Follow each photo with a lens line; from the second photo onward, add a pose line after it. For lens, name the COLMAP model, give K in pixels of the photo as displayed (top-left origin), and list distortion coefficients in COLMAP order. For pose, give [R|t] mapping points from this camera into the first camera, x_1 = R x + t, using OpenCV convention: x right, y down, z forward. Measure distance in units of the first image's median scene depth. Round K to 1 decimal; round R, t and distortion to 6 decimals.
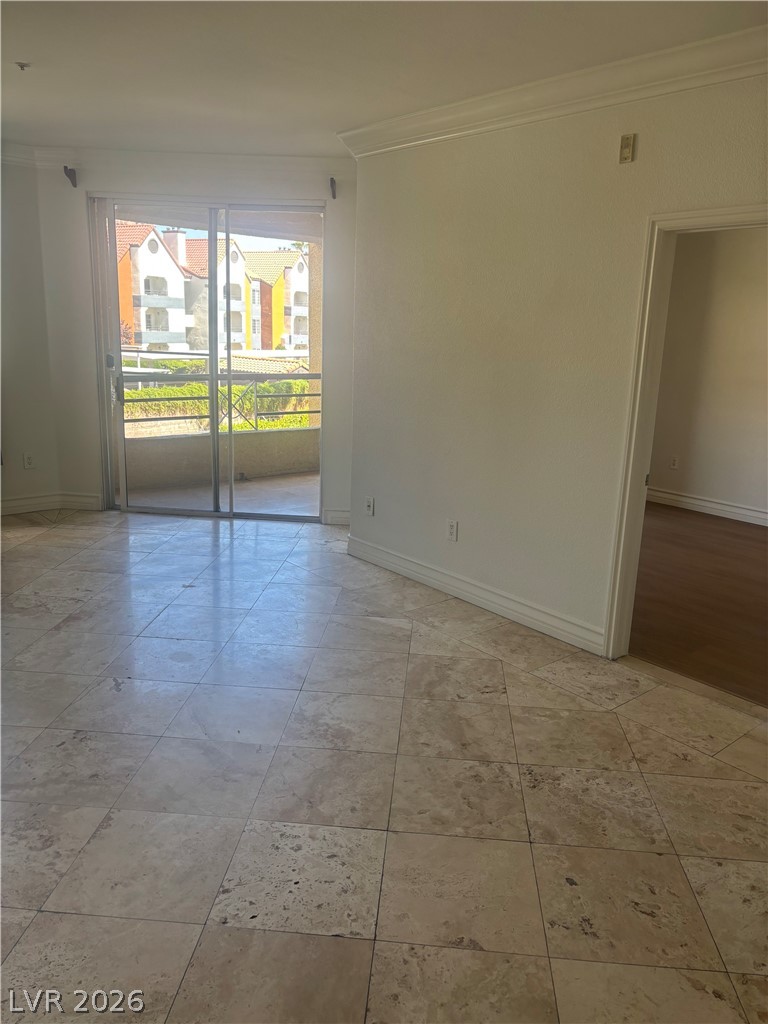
lens RADIAL K [[772.2, 0, 385.9], [0, 772.2, 510.4], [0, 0, 1]] dist [0.041945, -0.033423]
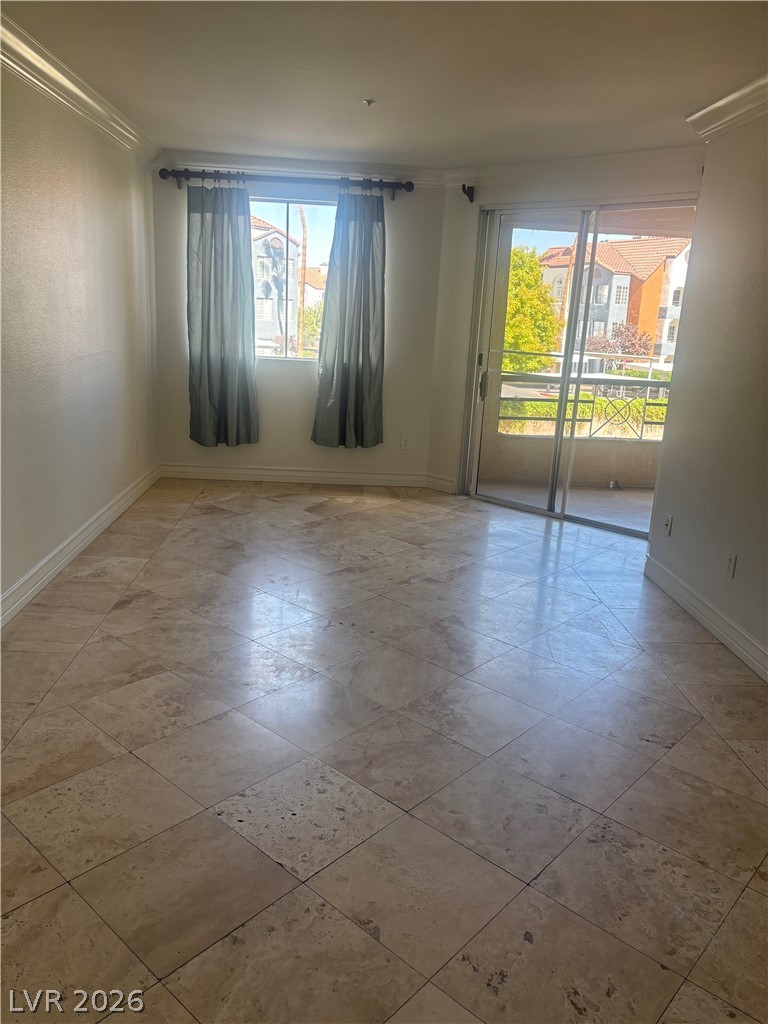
lens RADIAL K [[772.2, 0, 384.0], [0, 772.2, 510.4], [0, 0, 1]] dist [0.041945, -0.033423]
pose [[0.790217, 0.153441, -0.593306, 0.264422], [-0.162770, 0.985925, 0.038190, -0.003606], [0.590815, 0.066394, 0.804070, 0.075328]]
